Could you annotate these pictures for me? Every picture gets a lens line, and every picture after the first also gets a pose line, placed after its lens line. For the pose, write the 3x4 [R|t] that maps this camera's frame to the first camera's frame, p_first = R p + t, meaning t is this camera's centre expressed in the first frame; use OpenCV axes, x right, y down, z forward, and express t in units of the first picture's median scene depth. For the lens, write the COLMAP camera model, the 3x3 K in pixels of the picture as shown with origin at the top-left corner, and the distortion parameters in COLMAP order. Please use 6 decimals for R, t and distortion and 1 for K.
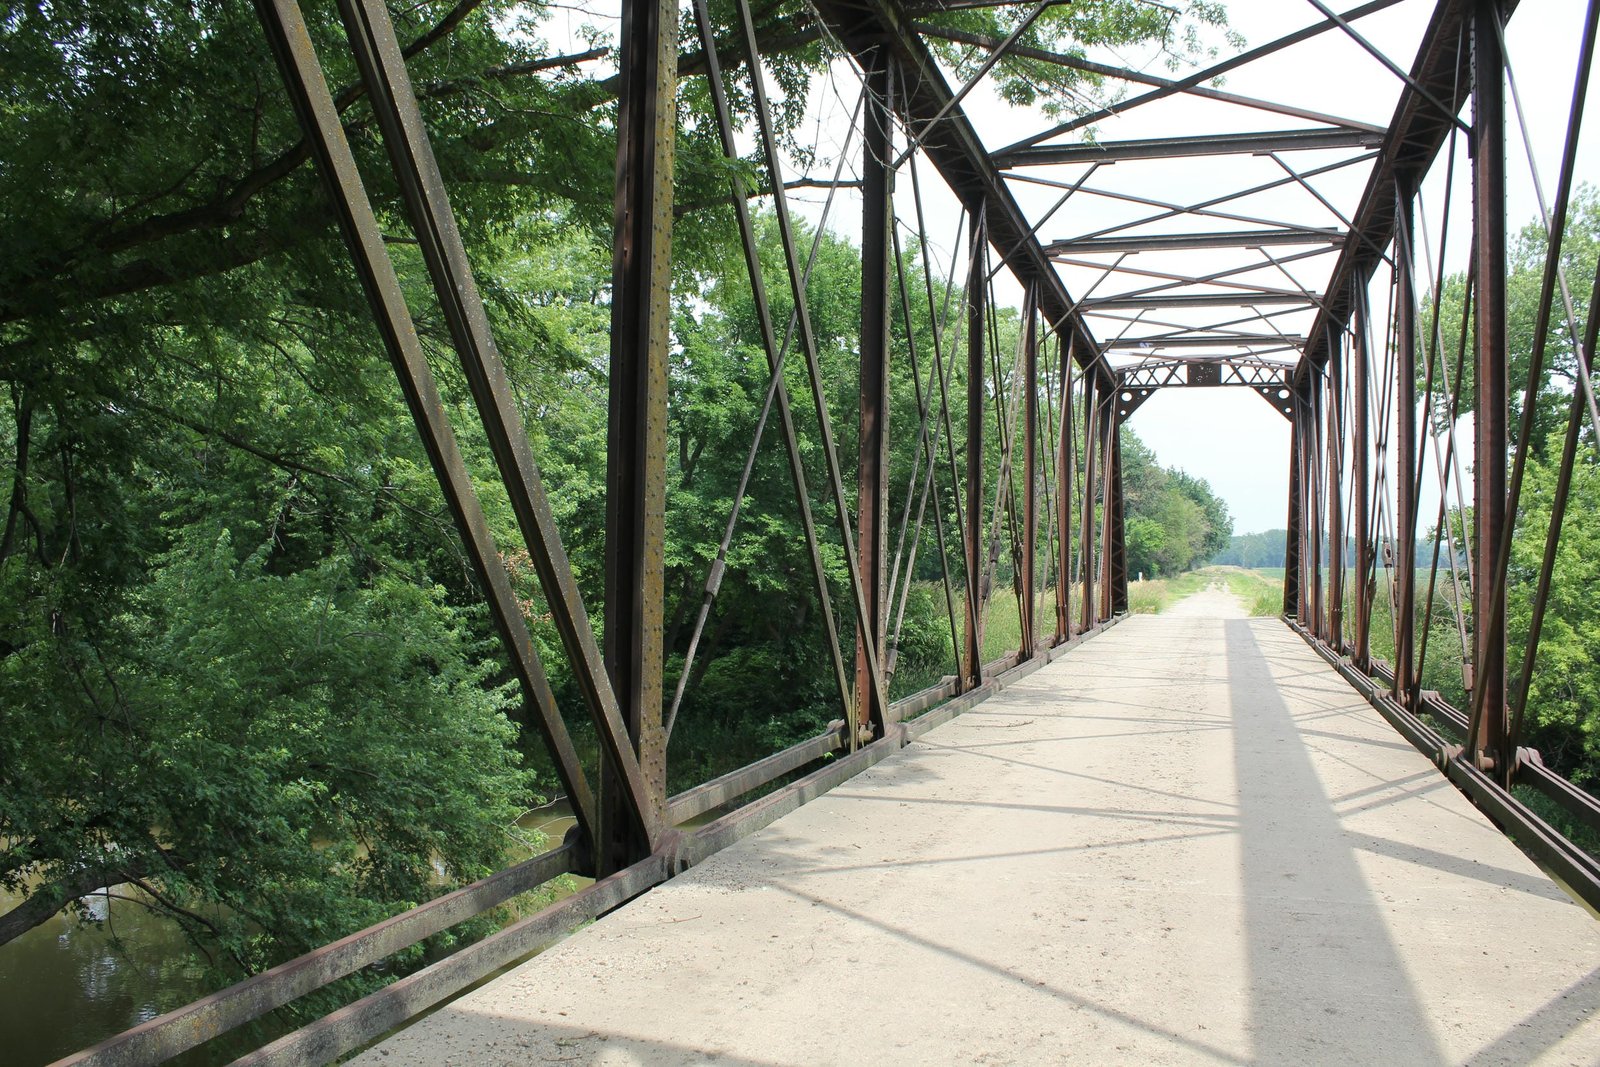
lens RADIAL K [[1411.2, 0, 788.1], [0, 1411.2, 533.3], [0, 0, 1]] dist [-0.153132, 0.157660]
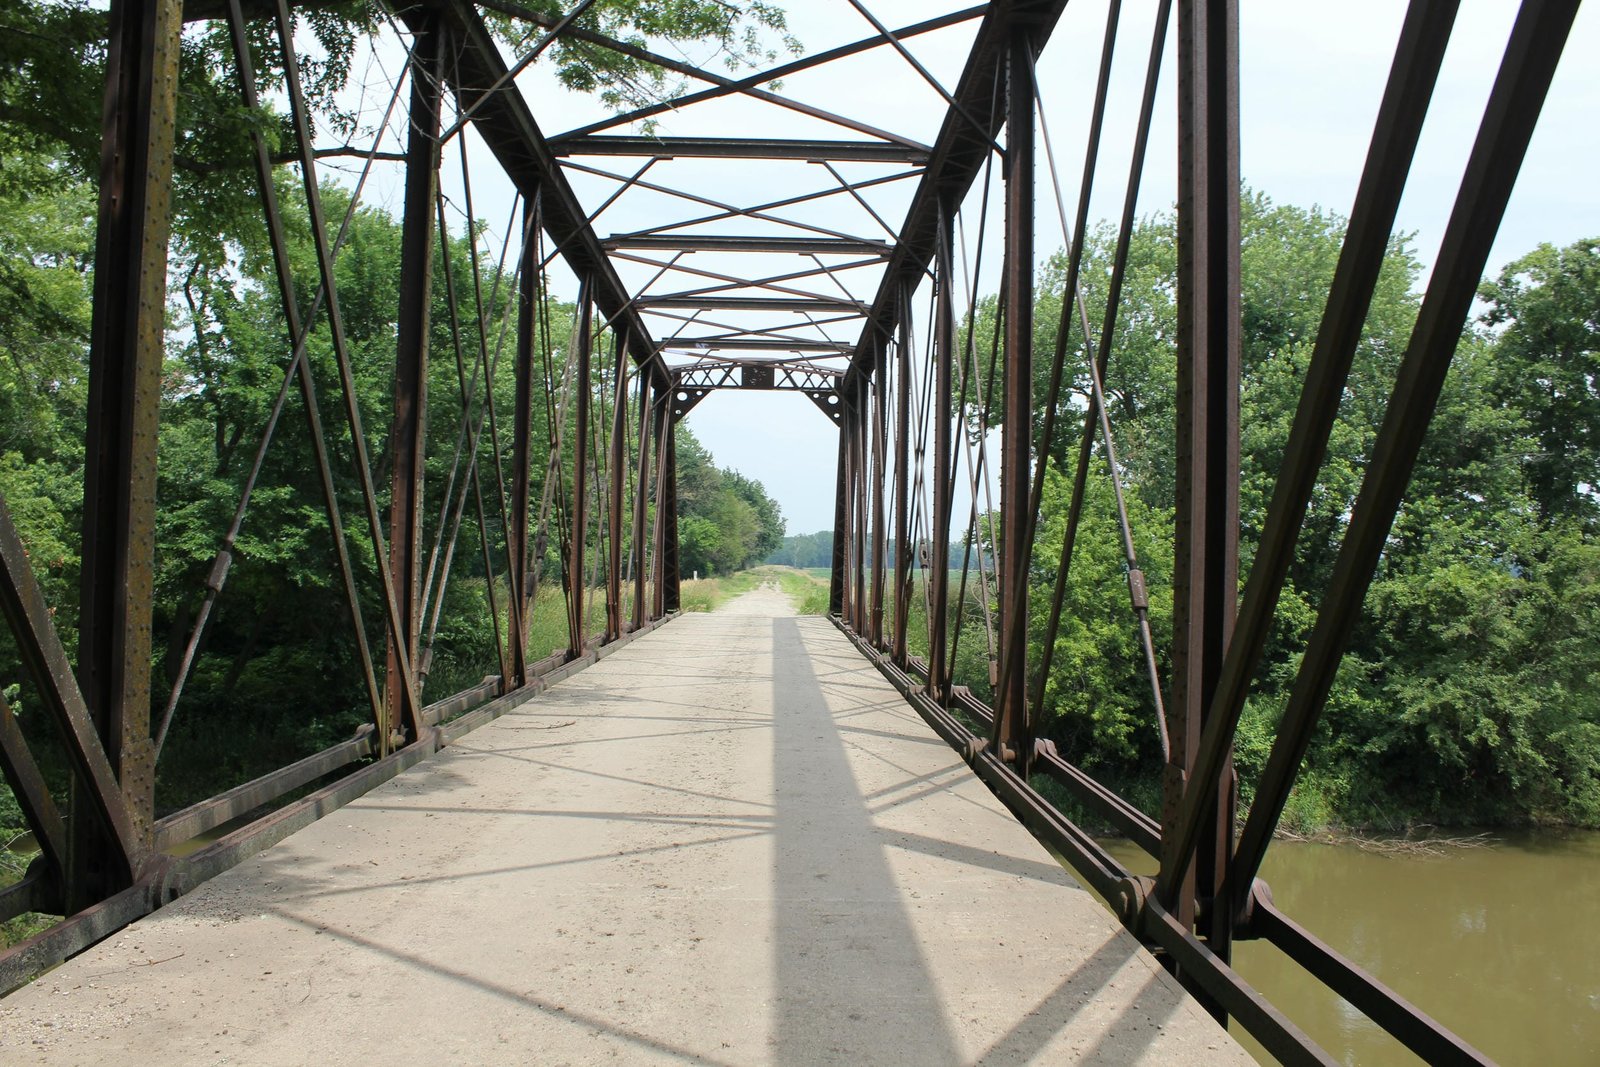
lens RADIAL K [[1411.2, 0, 833.2], [0, 1411.2, 532.6], [0, 0, 1]] dist [-0.153132, 0.157660]
pose [[0.941628, 0.016125, 0.336270, 0.013350], [-0.016514, 0.999862, -0.001704, 0.000919], [-0.336251, -0.003948, 0.941764, 0.021772]]
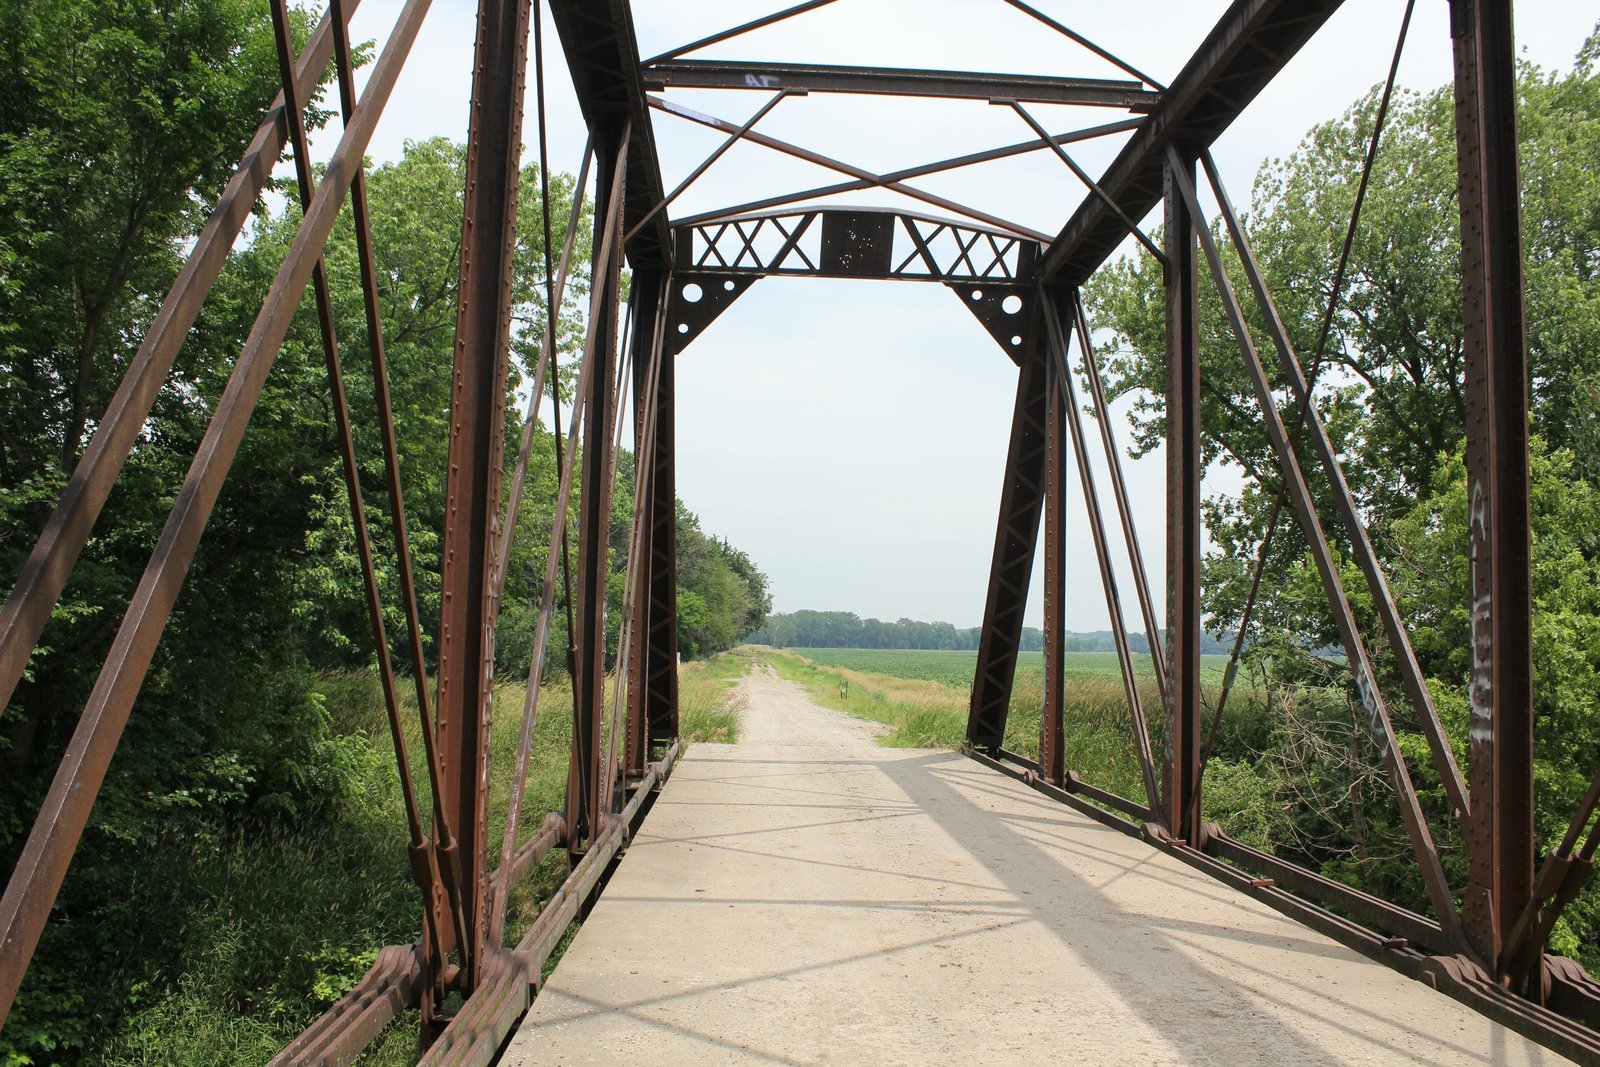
lens RADIAL K [[1372.6, 0, 788.7], [0, 1372.6, 528.6], [0, 0, 1]] dist [-0.055988, -0.000411]
pose [[0.945381, 0.041099, 0.323366, 0.284170], [-0.022000, 0.997803, -0.062497, 0.022330], [-0.325224, 0.051970, 0.944208, 1.247620]]
